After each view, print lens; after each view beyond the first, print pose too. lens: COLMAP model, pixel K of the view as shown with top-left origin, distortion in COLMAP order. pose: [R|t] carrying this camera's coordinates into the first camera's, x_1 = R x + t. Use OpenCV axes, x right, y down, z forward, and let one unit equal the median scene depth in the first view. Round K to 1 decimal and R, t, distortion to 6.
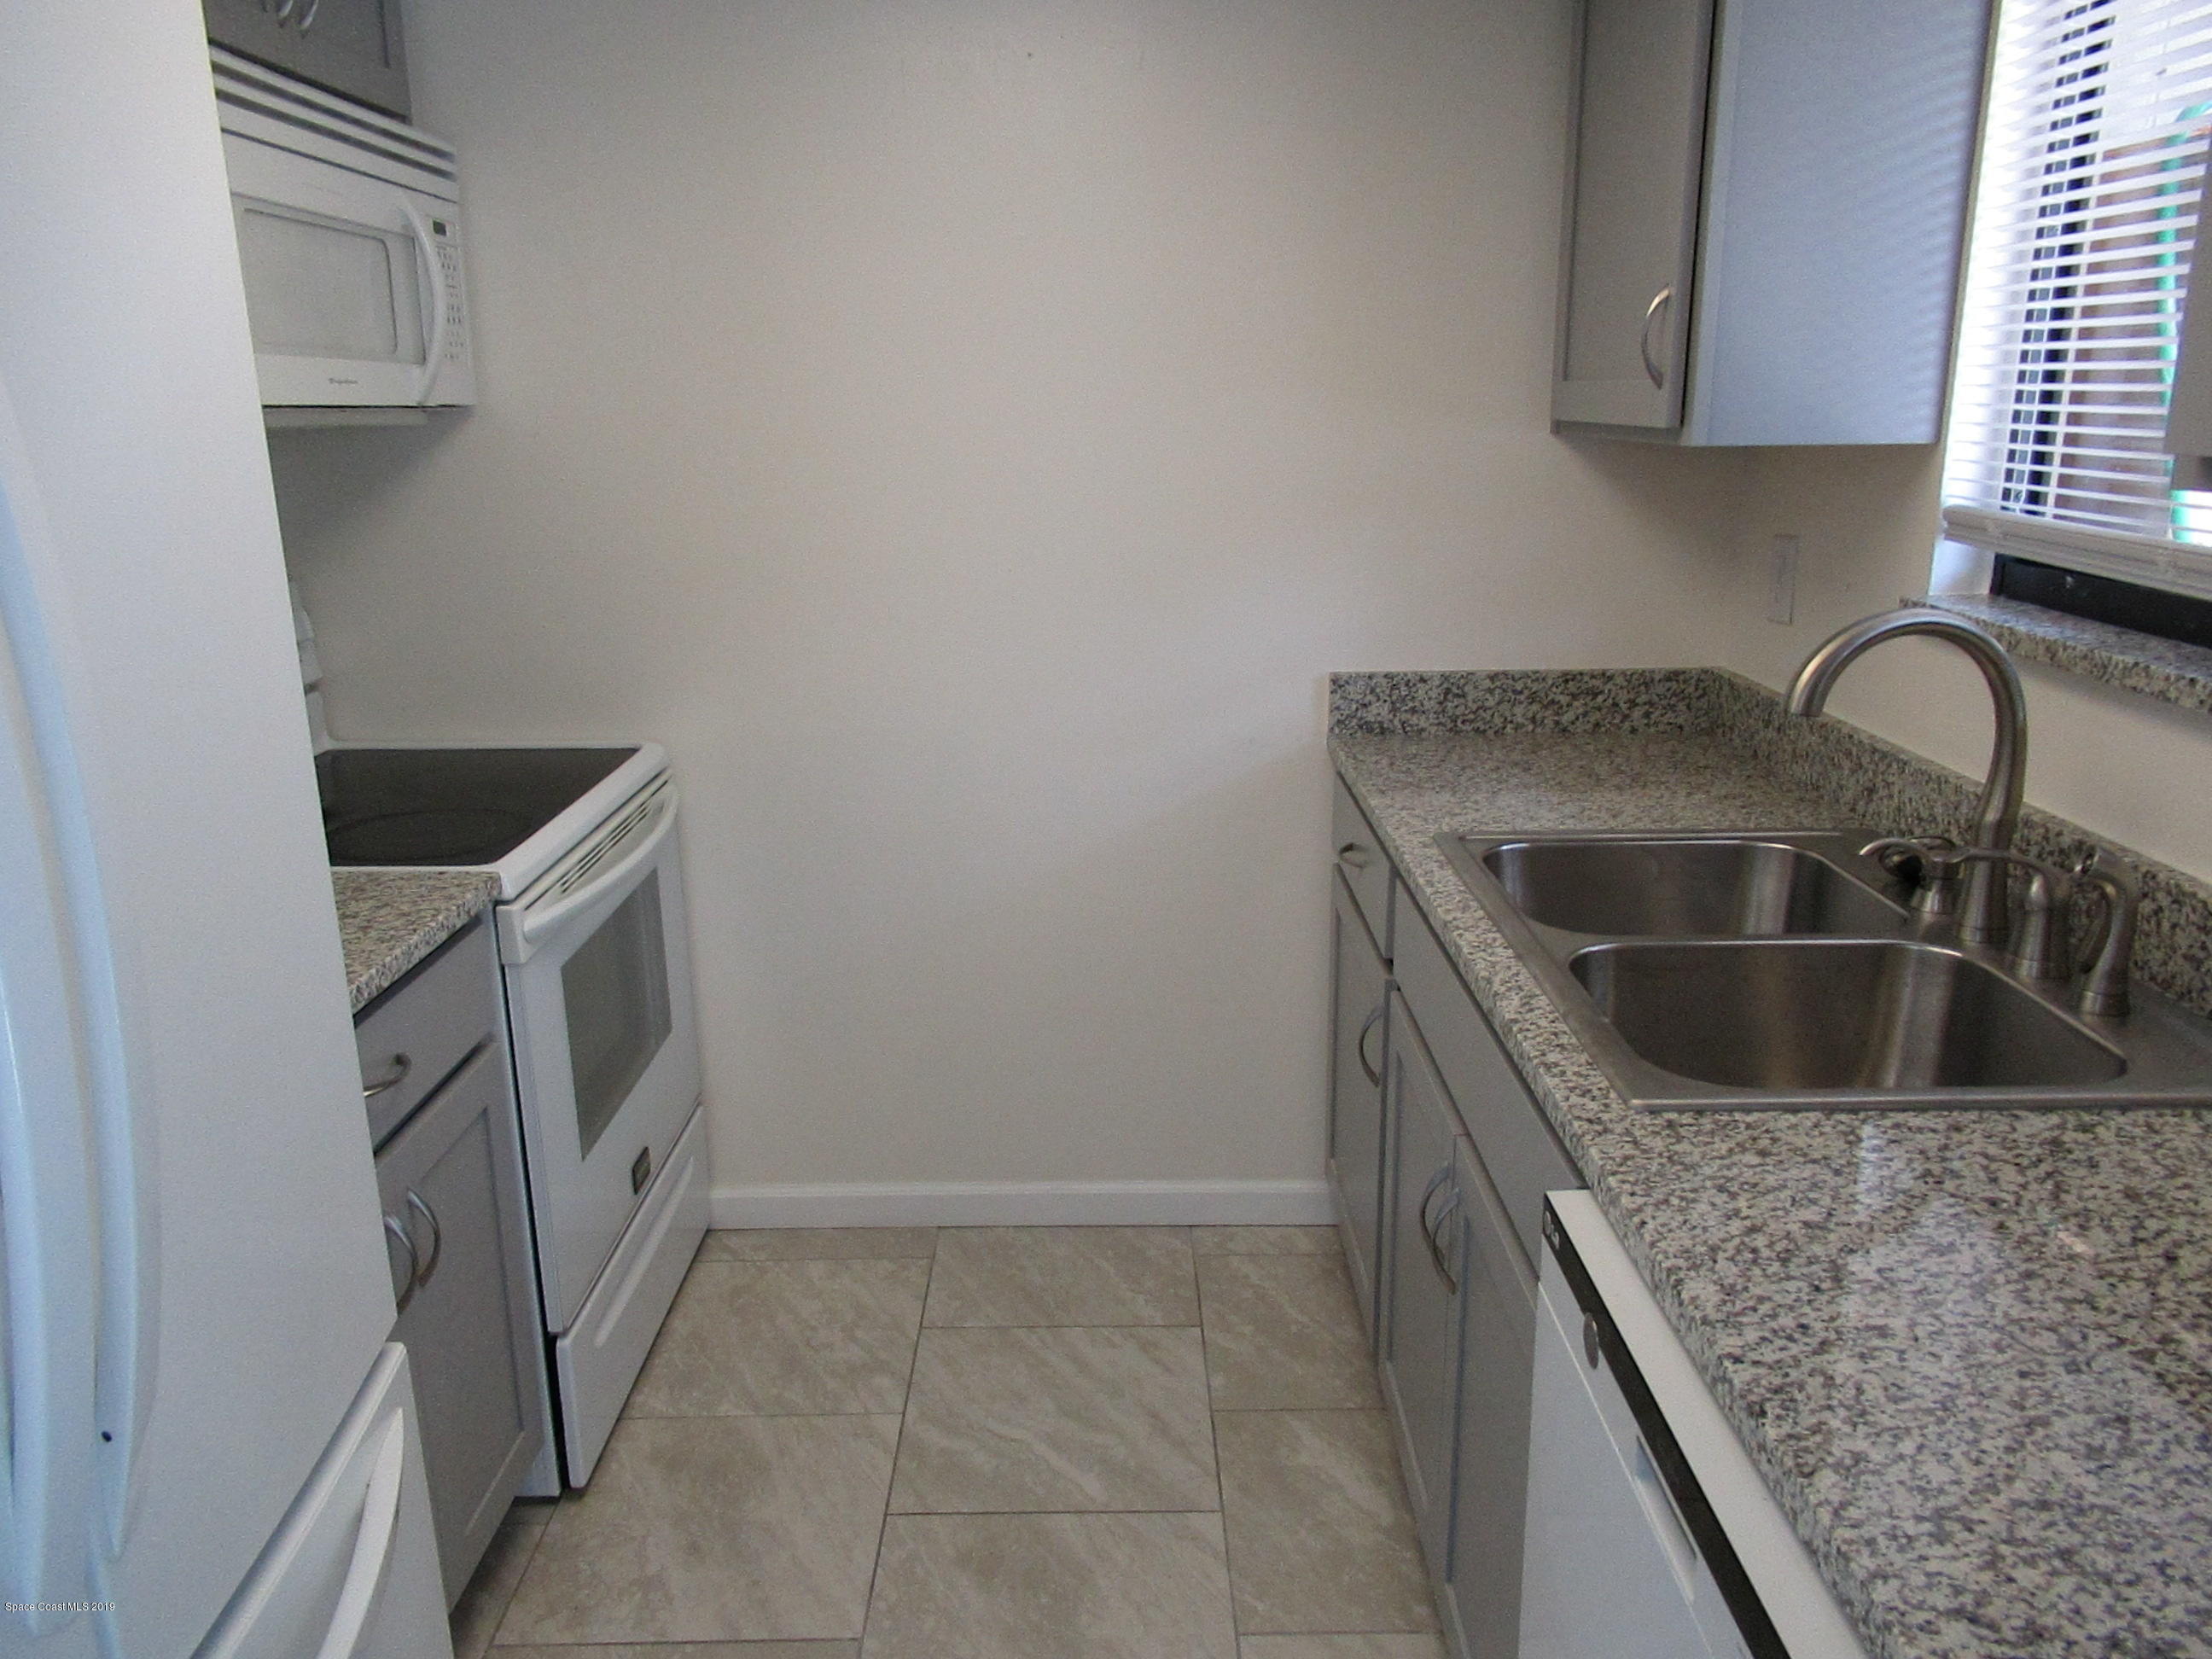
lens RADIAL K [[1649.1, 0, 1105.5], [0, 1649.1, 830.4], [0, 0, 1]] dist [-0.008142, 0.011389]
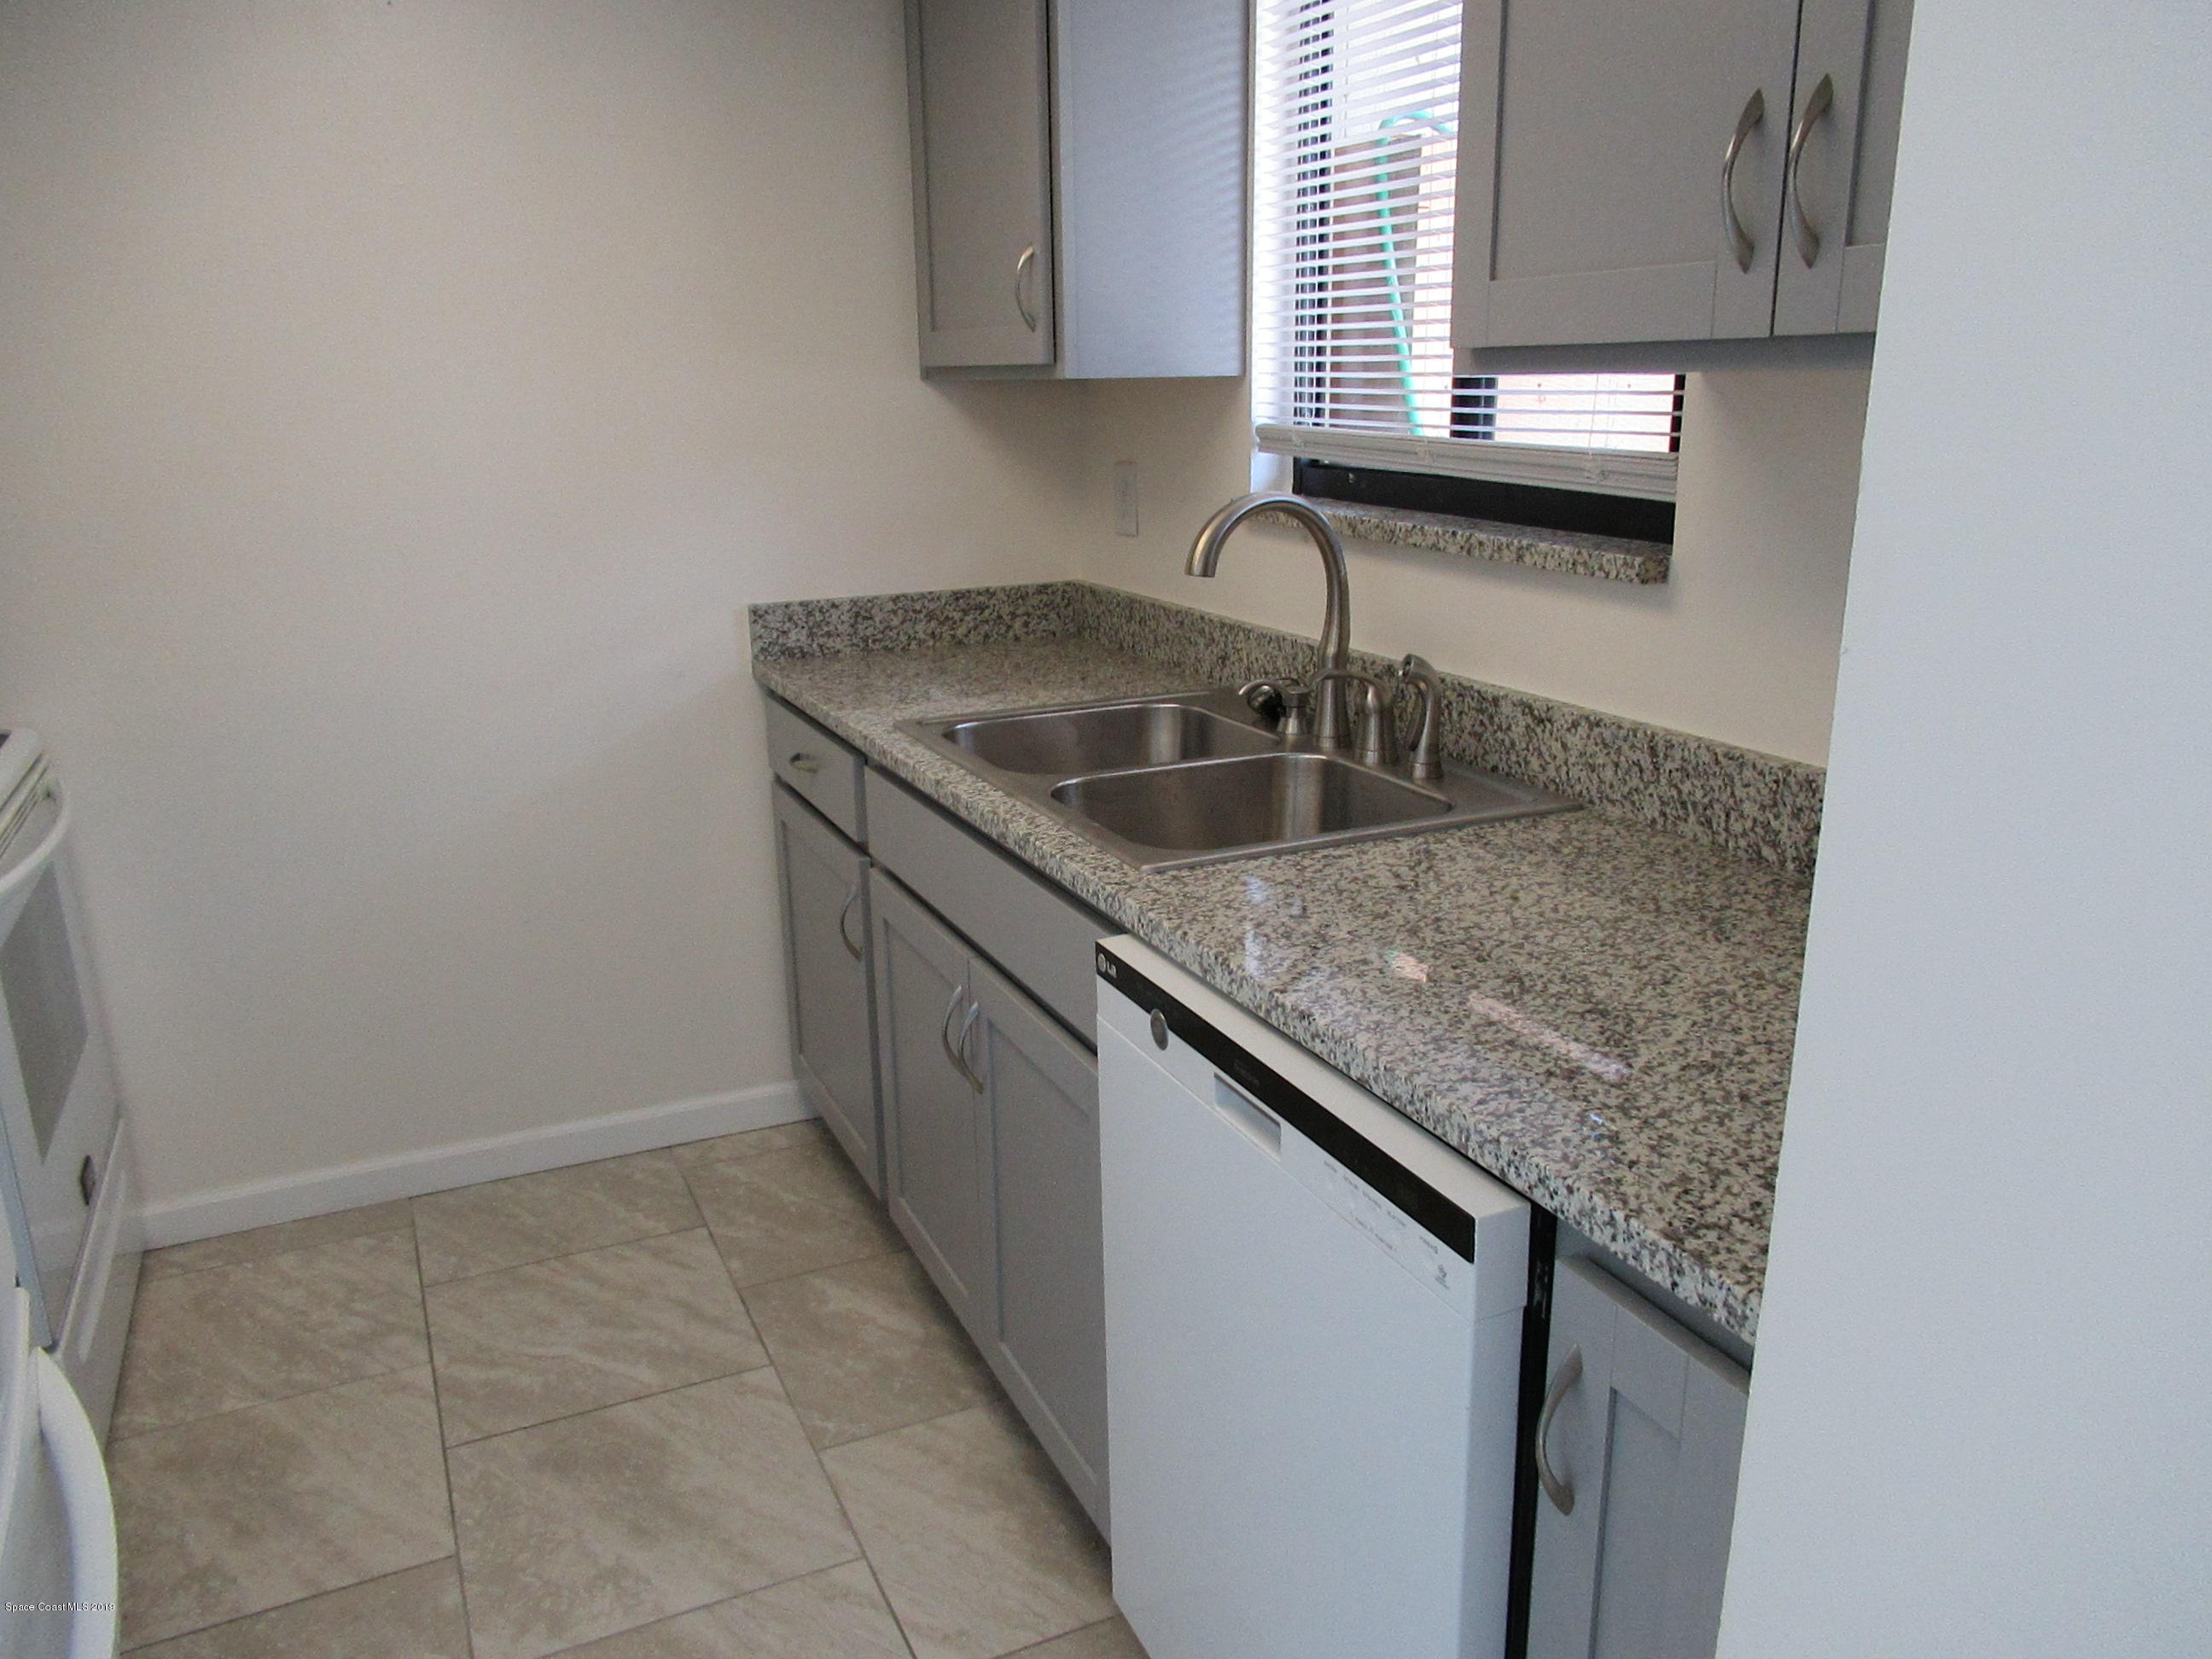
lens RADIAL K [[1649.1, 0, 1104.1], [0, 1649.1, 831.4], [0, 0, 1]] dist [-0.008142, 0.011389]
pose [[0.906959, -0.117024, 0.404636, -0.141173], [0.114619, 0.992949, 0.030259, 0.060167], [-0.405323, 0.018935, 0.913977, -0.100237]]
